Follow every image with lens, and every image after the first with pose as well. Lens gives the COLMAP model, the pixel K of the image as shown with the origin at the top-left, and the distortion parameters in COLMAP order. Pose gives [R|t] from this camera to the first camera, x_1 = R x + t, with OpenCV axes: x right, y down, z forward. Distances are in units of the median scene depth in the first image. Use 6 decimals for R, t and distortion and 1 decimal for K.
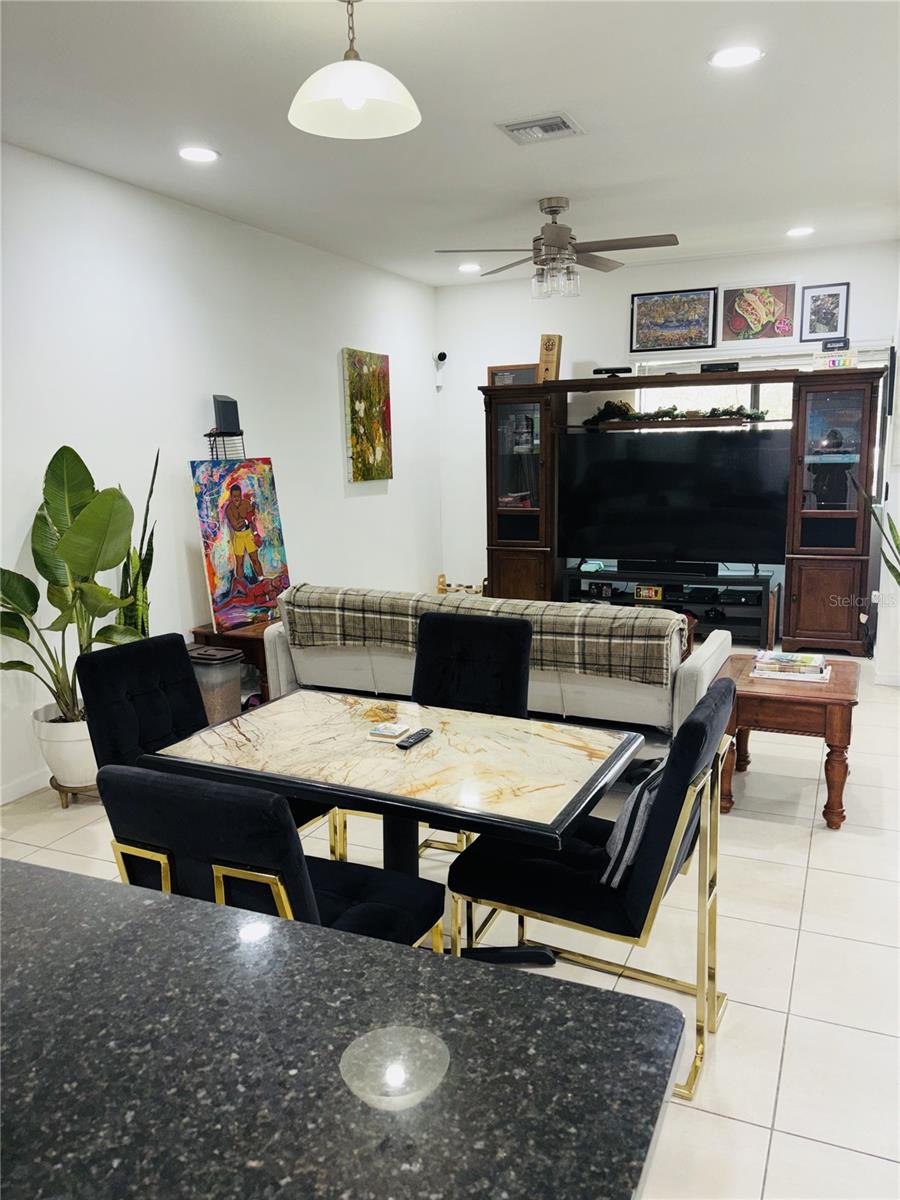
lens RADIAL K [[905.2, 0, 451.3], [0, 905.2, 594.5], [0, 0, 1]] dist [0.050162, -0.013027]
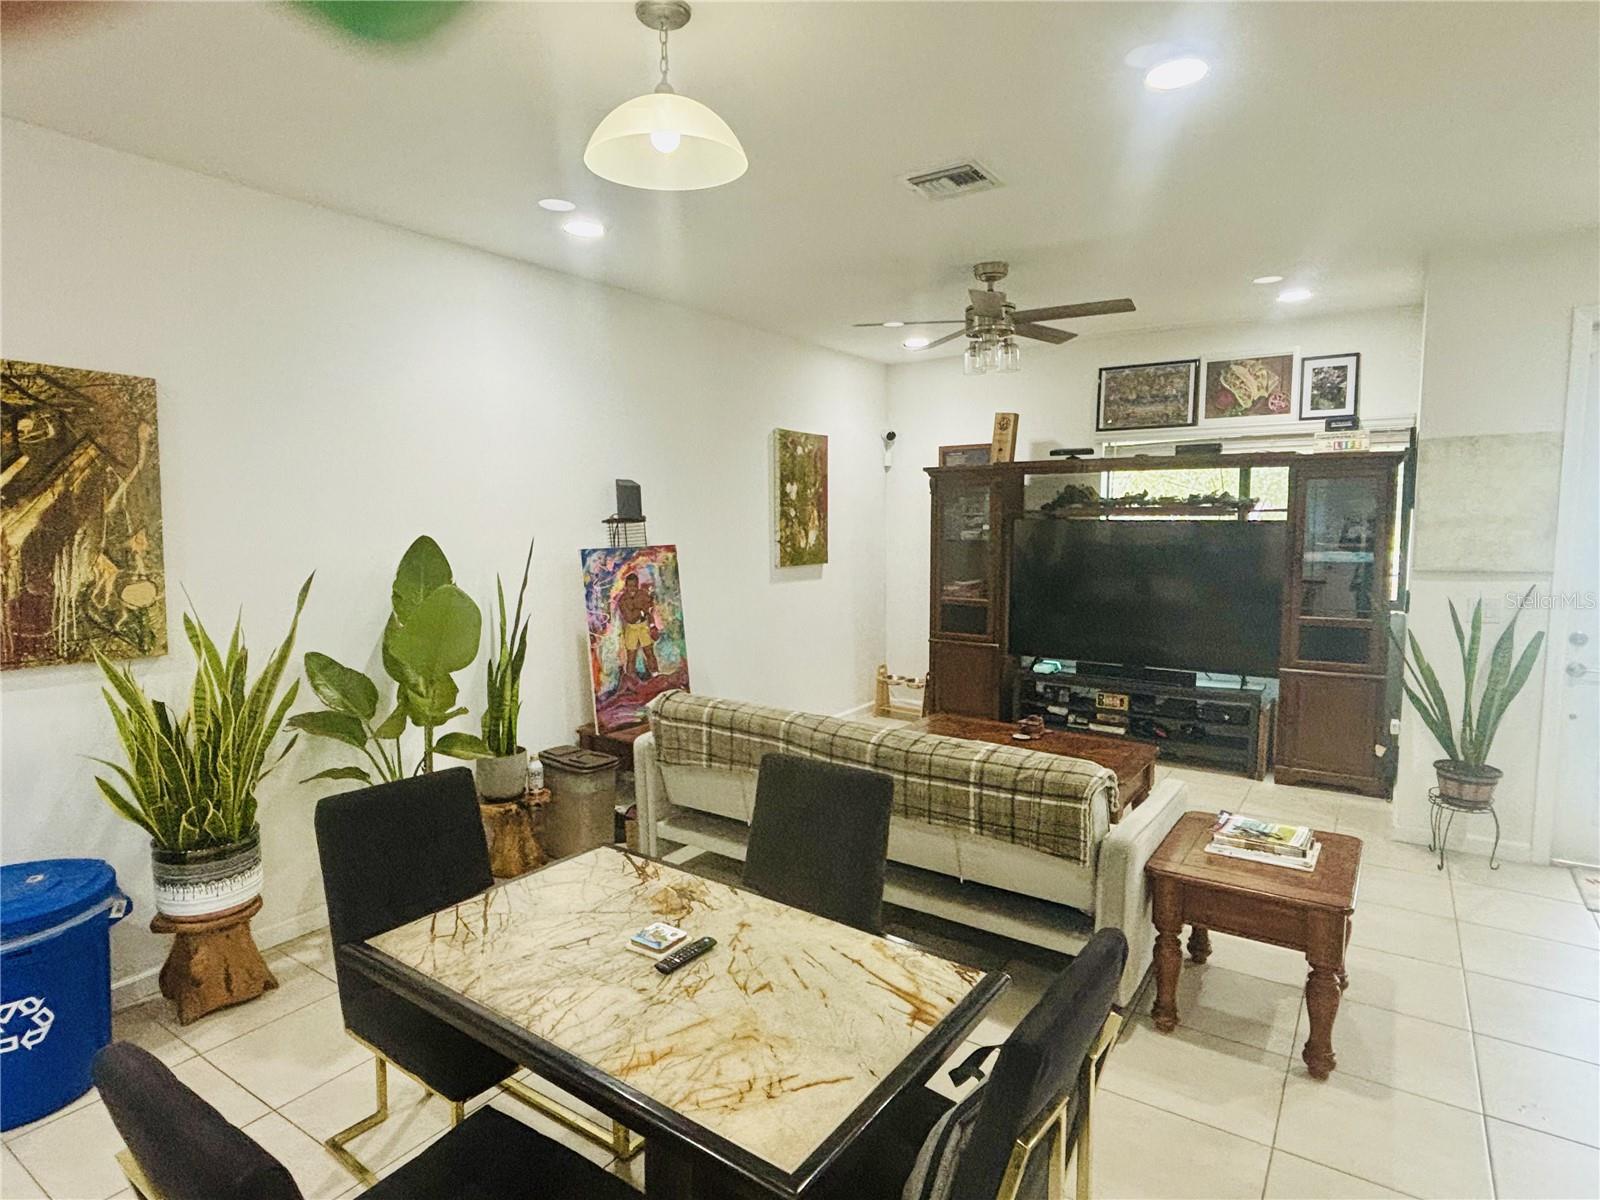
lens RADIAL K [[867.5, 0, 794.0], [0, 867.5, 595.8], [0, 0, 1]] dist [0.012100, -0.008719]
pose [[0.982724, 0.031887, -0.182310, 0.089482], [-0.044173, 0.996989, -0.063731, -0.049339], [0.179729, 0.070683, 0.981173, 0.158727]]
